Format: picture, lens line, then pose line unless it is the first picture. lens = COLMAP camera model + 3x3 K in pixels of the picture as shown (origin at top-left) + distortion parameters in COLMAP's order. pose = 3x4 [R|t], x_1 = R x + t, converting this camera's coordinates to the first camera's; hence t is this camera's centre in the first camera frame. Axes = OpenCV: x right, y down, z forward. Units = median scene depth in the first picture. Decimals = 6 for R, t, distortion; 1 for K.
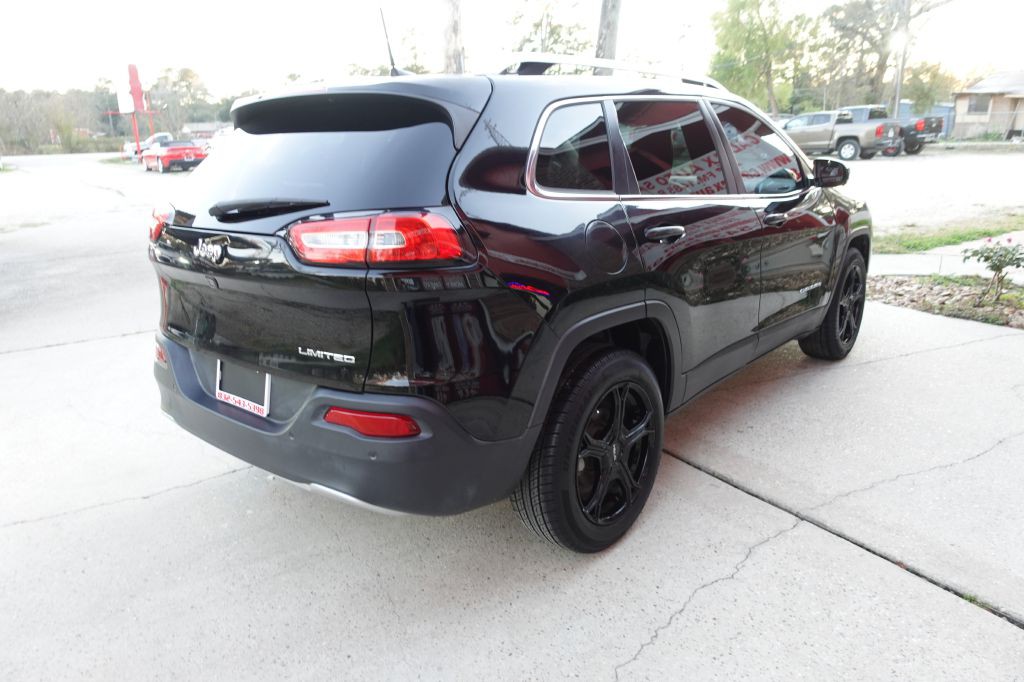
lens RADIAL K [[707.3, 0, 512.6], [0, 707.3, 339.4], [0, 0, 1]] dist [0.002005, -0.001537]
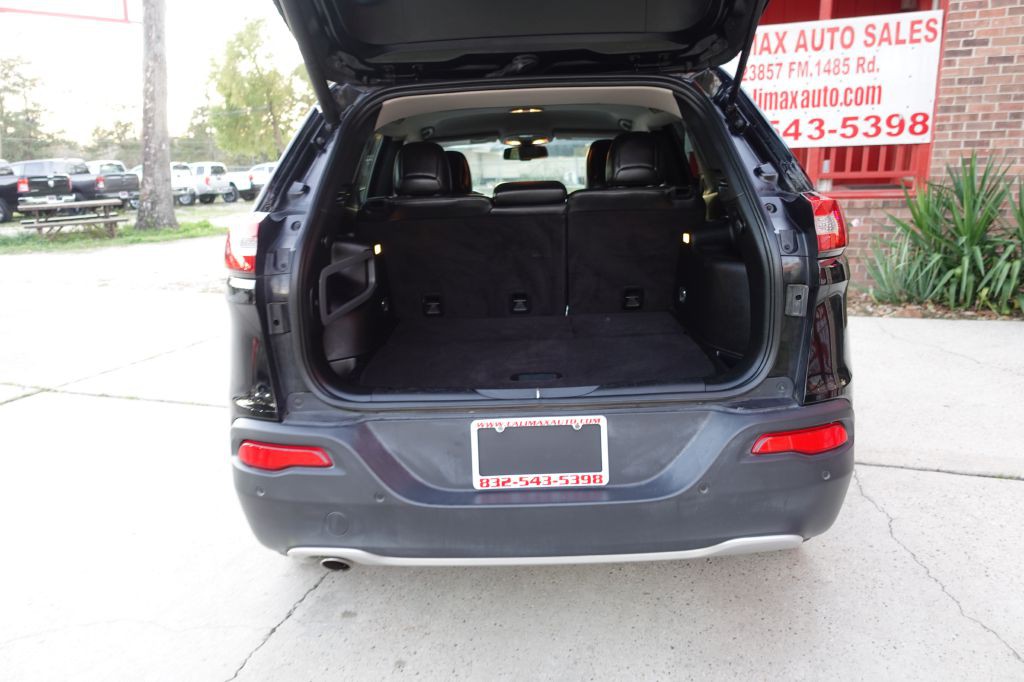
lens RADIAL K [[707.3, 0, 512.4], [0, 707.3, 336.9], [0, 0, 1]] dist [0.002005, -0.001537]
pose [[0.777100, -0.137825, 0.614100, -0.352644], [0.180134, 0.983616, -0.007189, -0.022750], [-0.603048, 0.116207, 0.789195, 0.186731]]
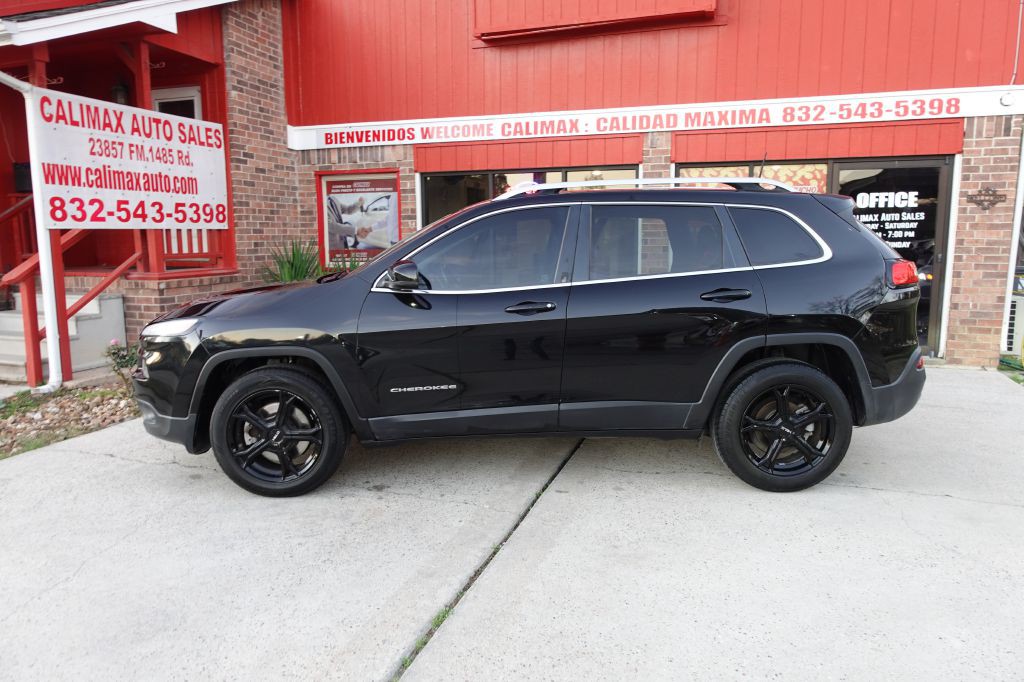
lens RADIAL K [[707.3, 0, 512.8], [0, 707.3, 341.0], [0, 0, 1]] dist [0.002005, -0.001537]
pose [[-0.641652, -0.080957, 0.762711, -0.536873], [0.238017, 0.924303, 0.298348, -0.327354], [-0.729130, 0.372974, -0.573812, 1.221016]]
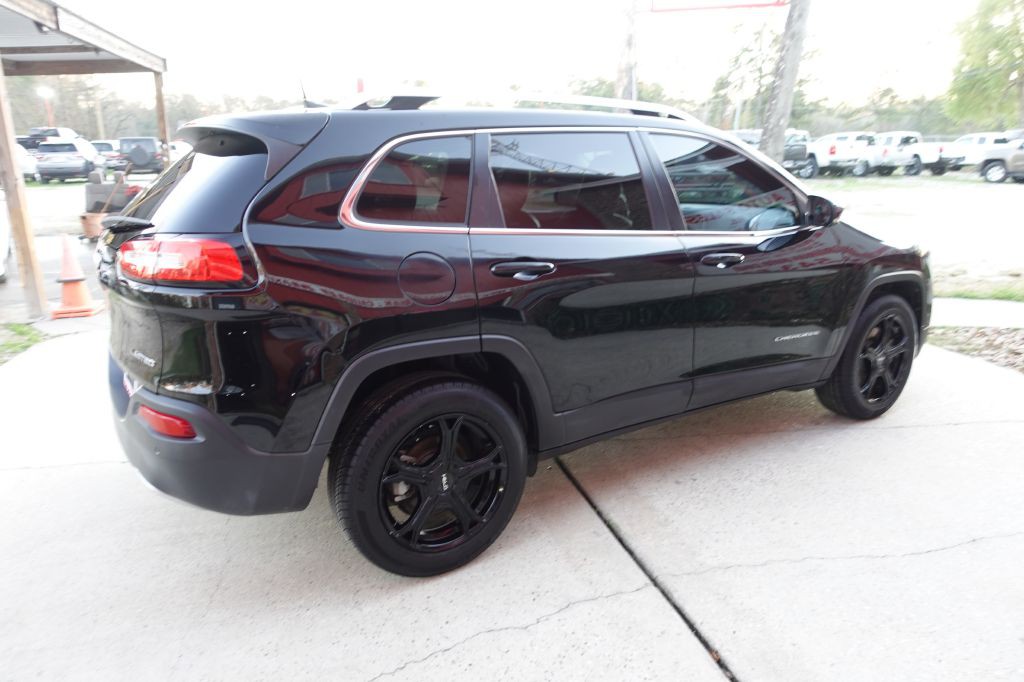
lens RADIAL K [[707.3, 0, 512.8], [0, 707.3, 338.3], [0, 0, 1]] dist [0.002005, -0.001537]
pose [[0.958183, 0.093794, -0.270348, 0.222093], [-0.097636, 0.995222, -0.000766, -0.023745], [0.268984, 0.027130, 0.962762, 0.023204]]
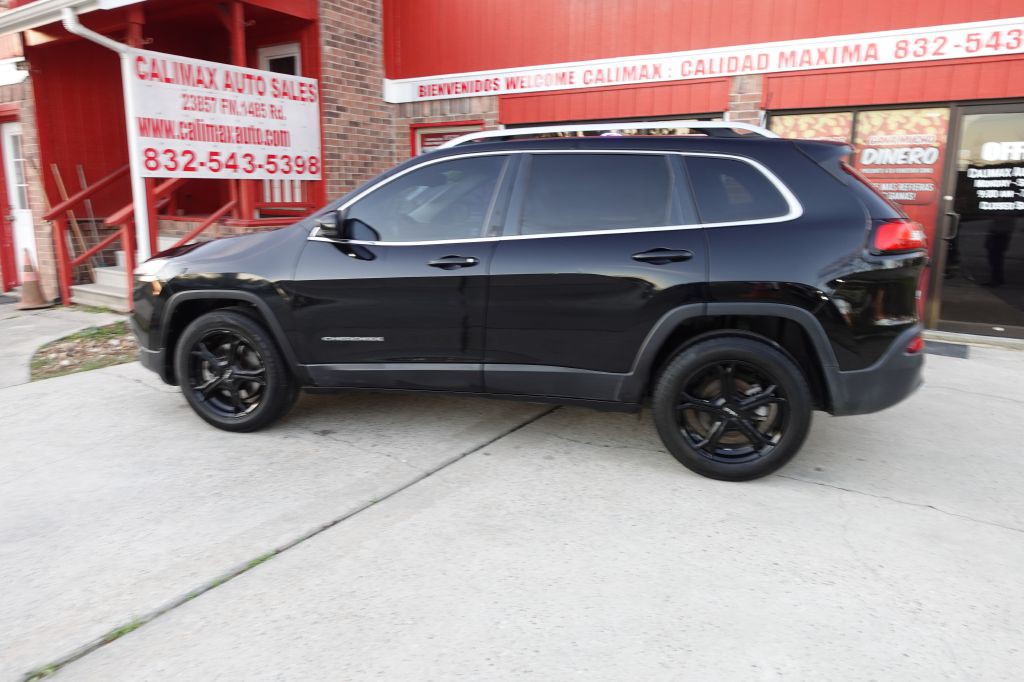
lens RADIAL K [[707.3, 0, 512.8], [0, 707.3, 340.3], [0, 0, 1]] dist [0.002005, -0.001537]
pose [[-0.425525, -0.160781, 0.890549, -0.641370], [0.258120, 0.921645, 0.289731, -0.258405], [-0.867354, 0.353156, -0.350682, 1.015469]]
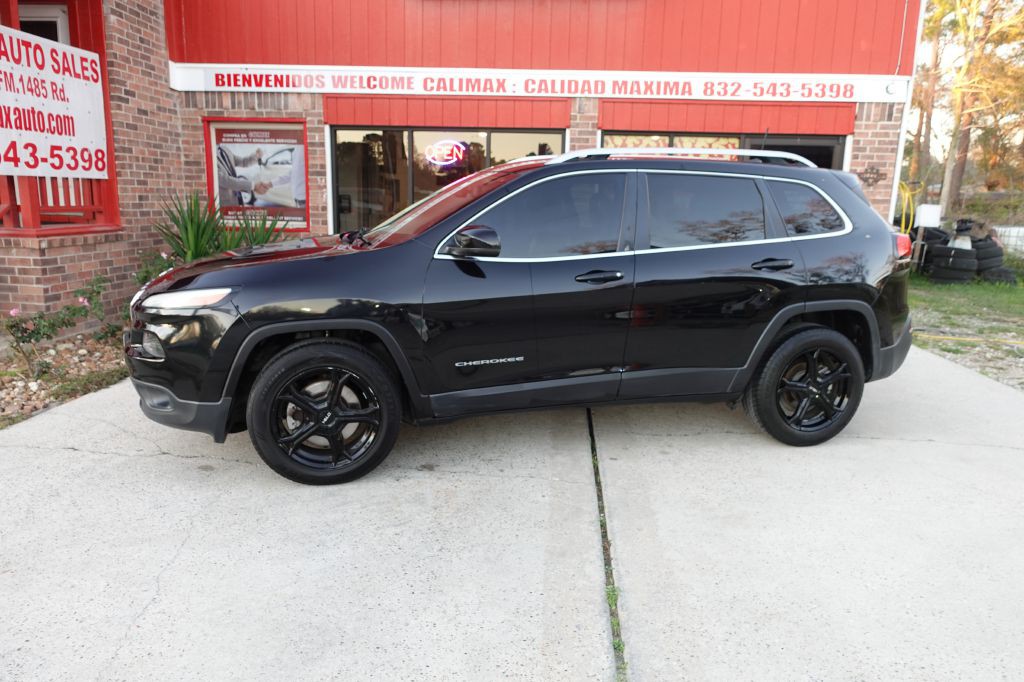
lens RADIAL K [[707.3, 0, 512.5], [0, 707.3, 339.5], [0, 0, 1]] dist [0.002005, -0.001537]
pose [[-0.815460, -0.105425, 0.569131, -0.348467], [0.161184, 0.903017, 0.398221, -0.374647], [-0.555917, 0.416468, -0.719382, 1.356615]]
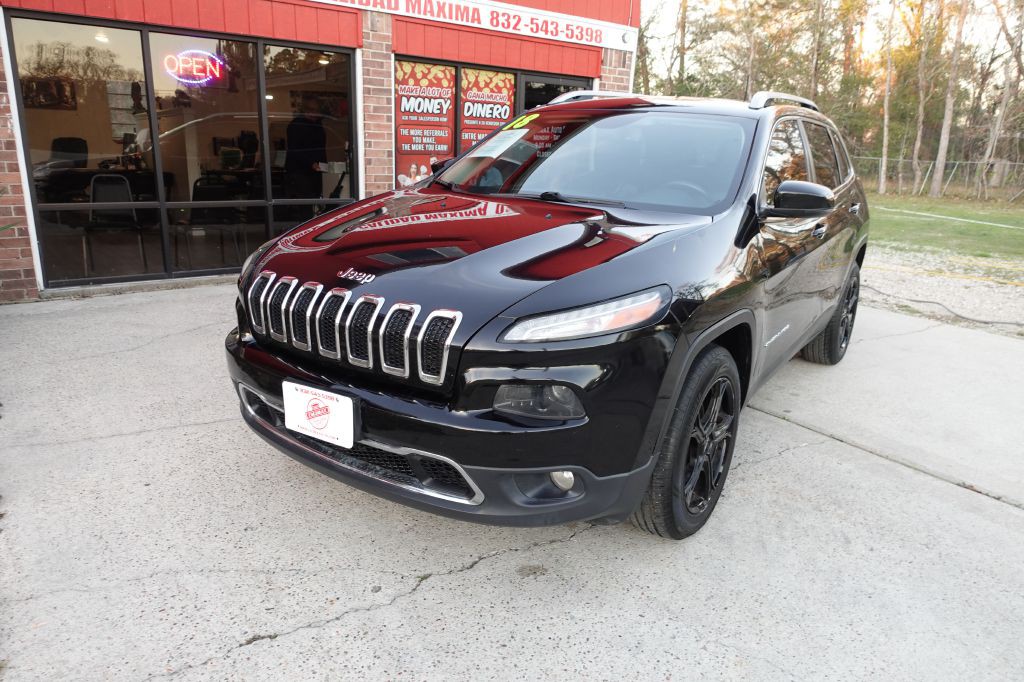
lens RADIAL K [[707.3, 0, 513.2], [0, 707.3, 341.6], [0, 0, 1]] dist [0.002005, -0.001537]
pose [[-0.995181, 0.017375, -0.096500, 0.307609], [-0.036491, 0.847849, 0.528980, -0.393924], [0.091009, 0.529953, -0.843130, 1.377835]]
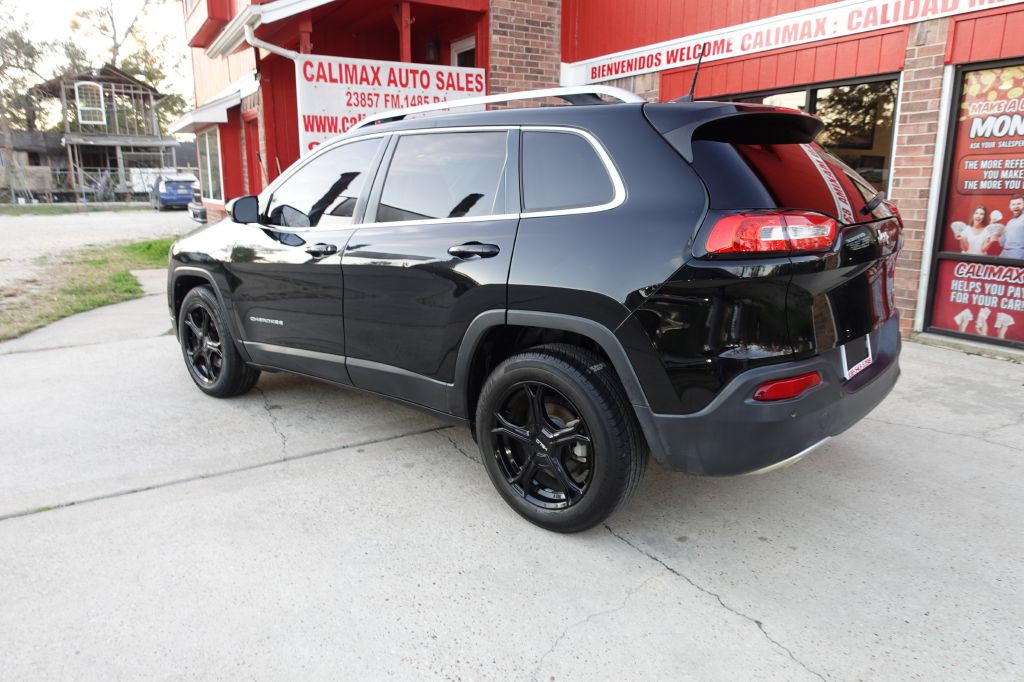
lens RADIAL K [[707.3, 0, 512.5], [0, 707.3, 340.0], [0, 0, 1]] dist [0.002005, -0.001537]
pose [[0.021423, -0.194593, 0.980650, -0.661555], [0.281540, 0.942354, 0.180844, -0.141382], [-0.959310, 0.272218, 0.074974, 0.621973]]
